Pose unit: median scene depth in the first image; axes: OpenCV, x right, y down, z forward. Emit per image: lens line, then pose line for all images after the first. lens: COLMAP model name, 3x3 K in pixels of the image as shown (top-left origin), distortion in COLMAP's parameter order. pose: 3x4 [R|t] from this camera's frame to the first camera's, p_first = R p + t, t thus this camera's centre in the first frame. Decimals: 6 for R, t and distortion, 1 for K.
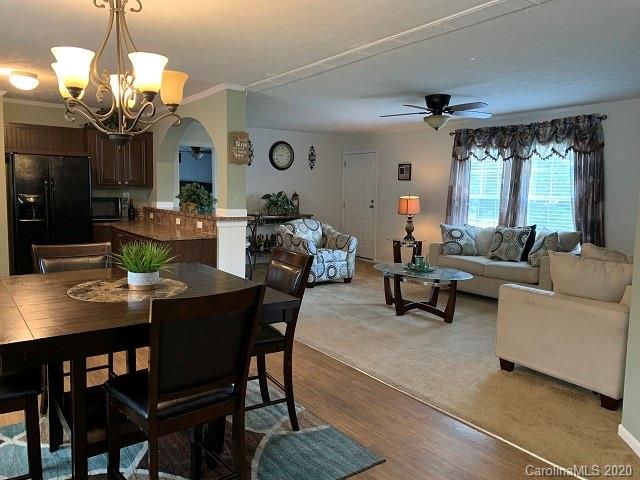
lens RADIAL K [[488.4, 0, 318.0], [0, 488.4, 236.6], [0, 0, 1]] dist [0.029153, -0.009173]
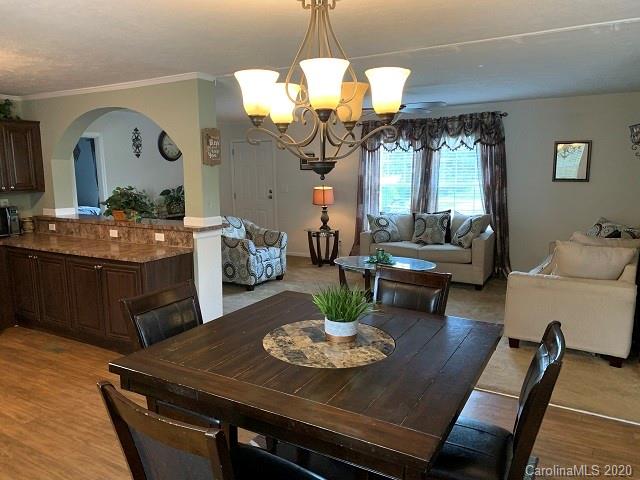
lens RADIAL K [[484.0, 0, 318.6], [0, 484.0, 246.8], [0, 0, 1]] dist [0.026986, -0.003062]
pose [[0.918084, -0.092737, 0.385386, -0.255531], [0.067501, 0.994624, 0.078534, -0.044617], [-0.390597, -0.046087, 0.919407, 0.089121]]
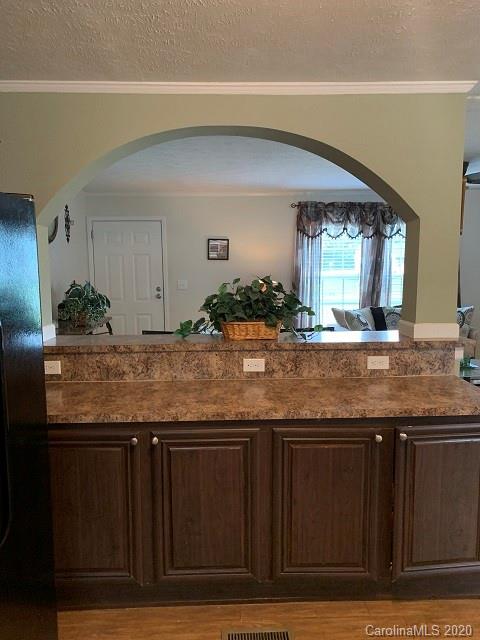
lens RADIAL K [[484.0, 0, 240.0], [0, 484.0, 320.0], [0, 0, 1]] dist [0.026986, -0.003062]
pose [[0.565889, -0.118462, 0.815926, -0.570655], [0.102938, 0.992032, 0.072637, -0.092782], [-0.818030, 0.042885, 0.573575, 0.677601]]
